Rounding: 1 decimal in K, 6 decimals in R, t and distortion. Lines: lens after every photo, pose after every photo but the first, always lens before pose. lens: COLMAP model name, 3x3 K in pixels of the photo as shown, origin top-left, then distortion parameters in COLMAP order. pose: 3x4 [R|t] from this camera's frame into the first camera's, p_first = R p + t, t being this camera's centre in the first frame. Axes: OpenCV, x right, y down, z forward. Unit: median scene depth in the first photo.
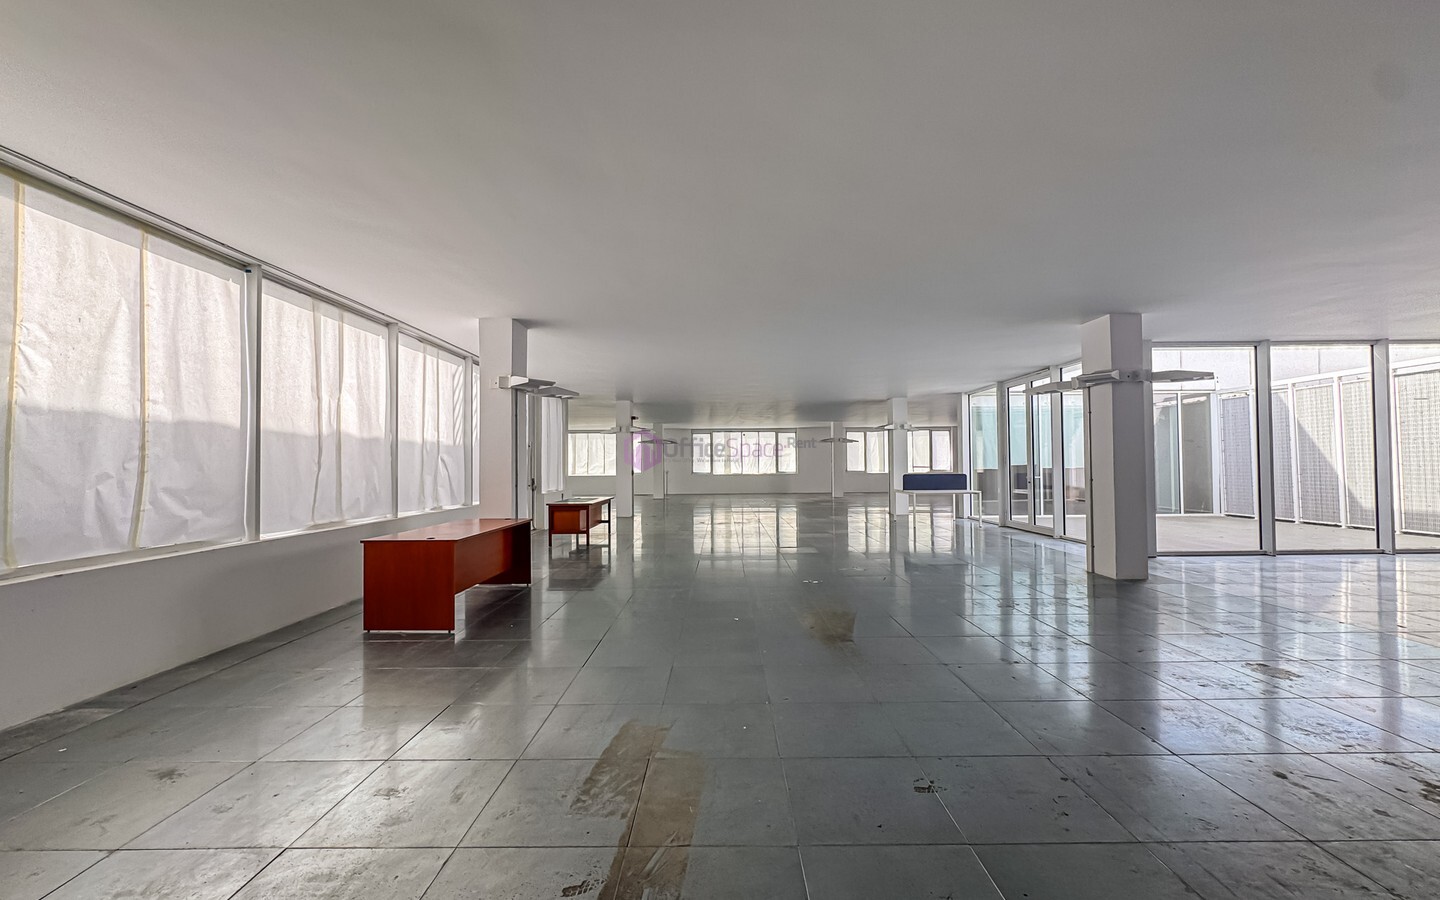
lens RADIAL K [[571.9, 0, 720.0], [0, 571.9, 450.0], [0, 0, 1]] dist [-0.001512, -0.000258]
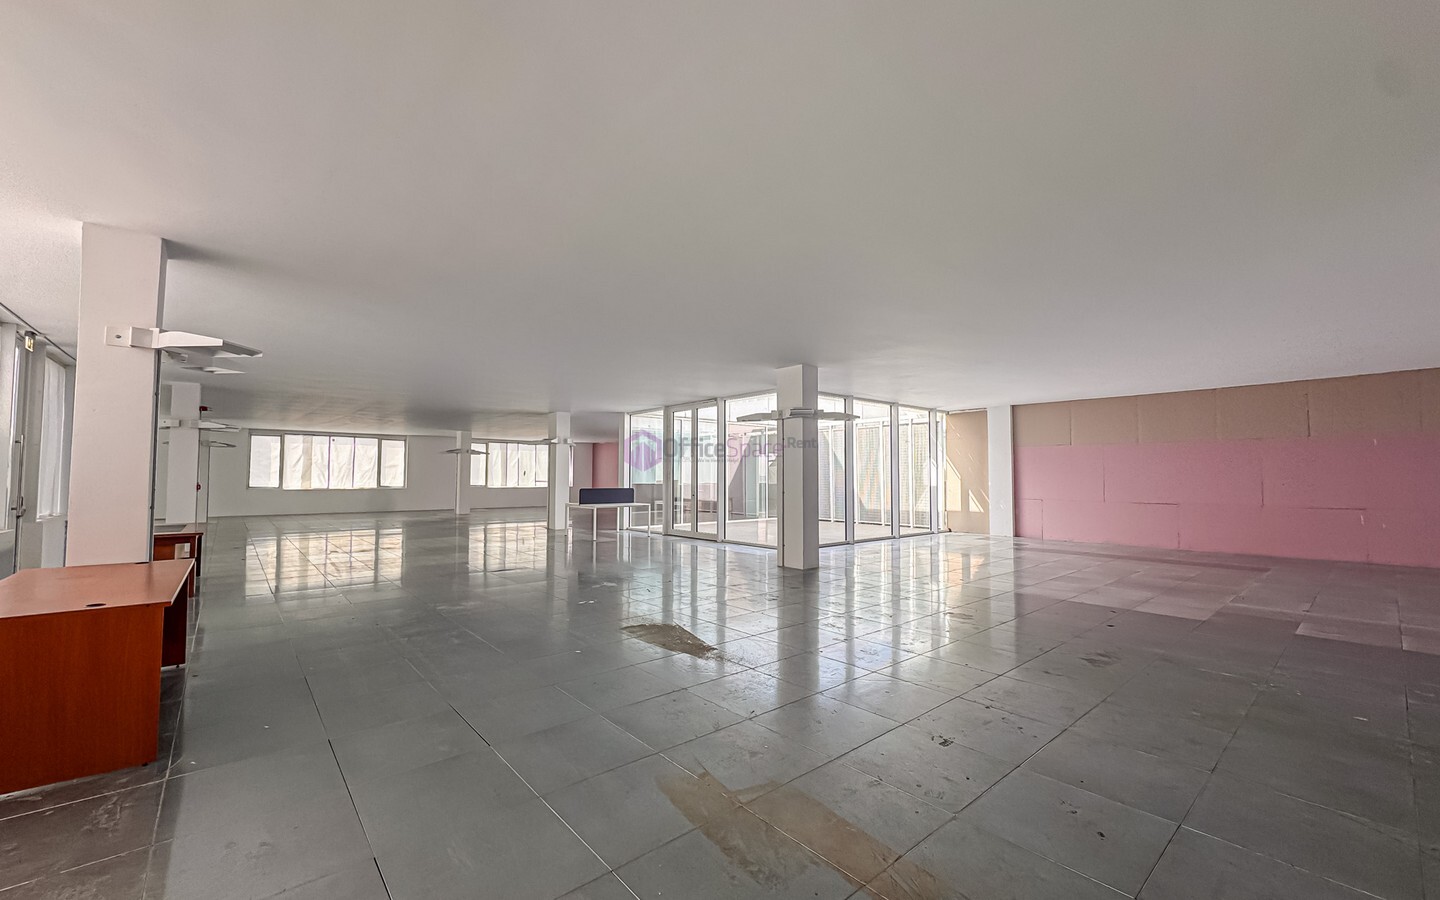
lens RADIAL K [[575.5, 0, 720.0], [0, 575.5, 450.0], [0, 0, 1]] dist [-0.000658, 0.000055]
pose [[0.756768, 0.041995, 0.652333, -0.206191], [-0.025566, 0.999072, -0.034658, 0.004385], [-0.653184, 0.009551, 0.757139, 0.090883]]
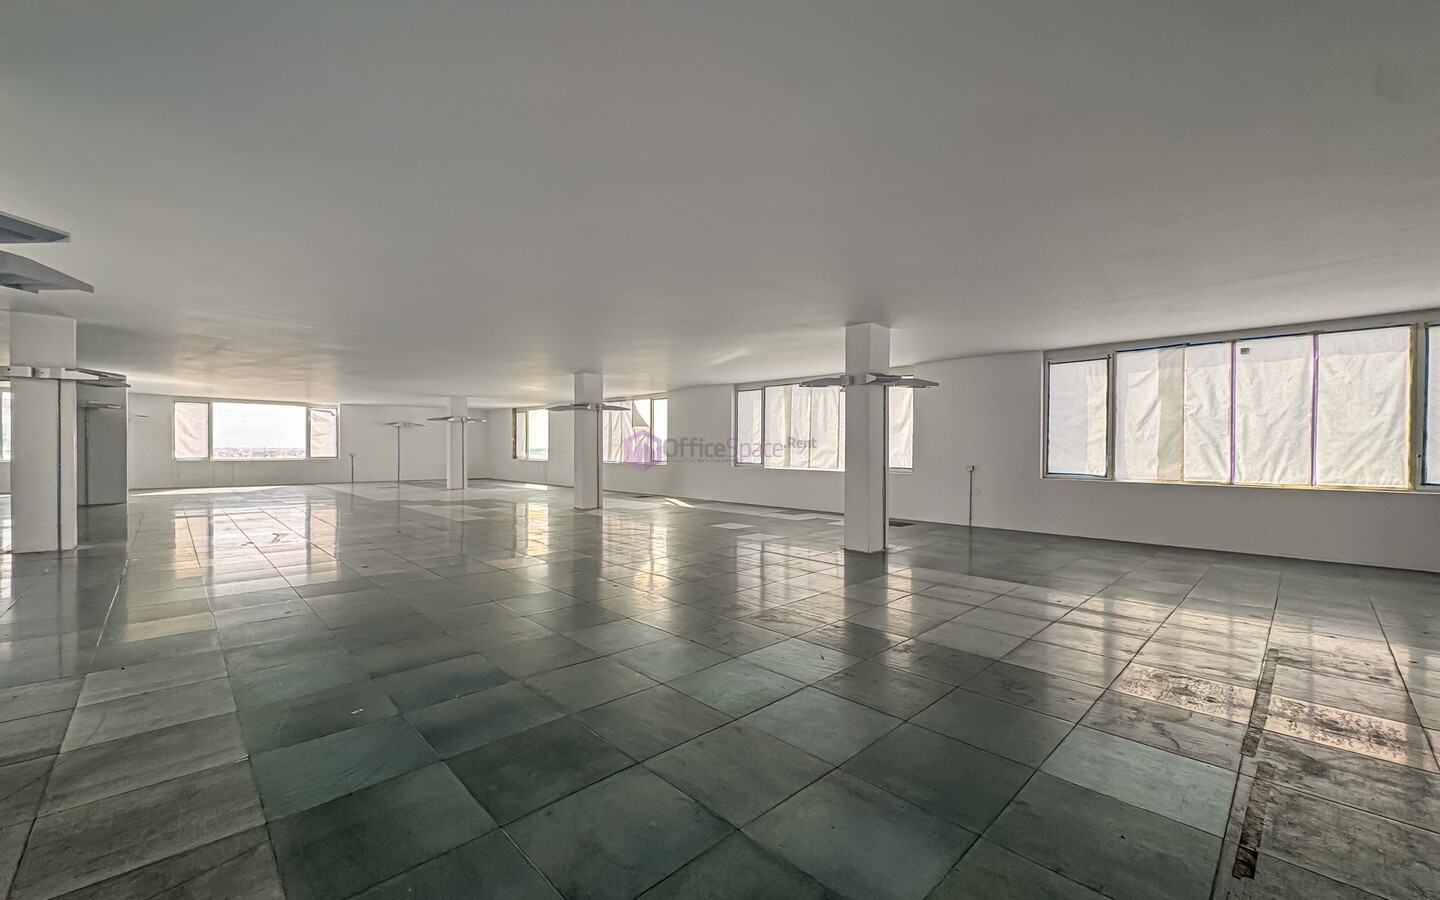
lens RADIAL K [[571.9, 0, 720.0], [0, 571.9, 450.0], [0, 0, 1]] dist [-0.001512, -0.000258]
pose [[0.696117, 0.014081, -0.717790, 0.182910], [0.006147, 0.999654, 0.025572, 0.041273], [0.717902, -0.022214, 0.695790, 1.688194]]
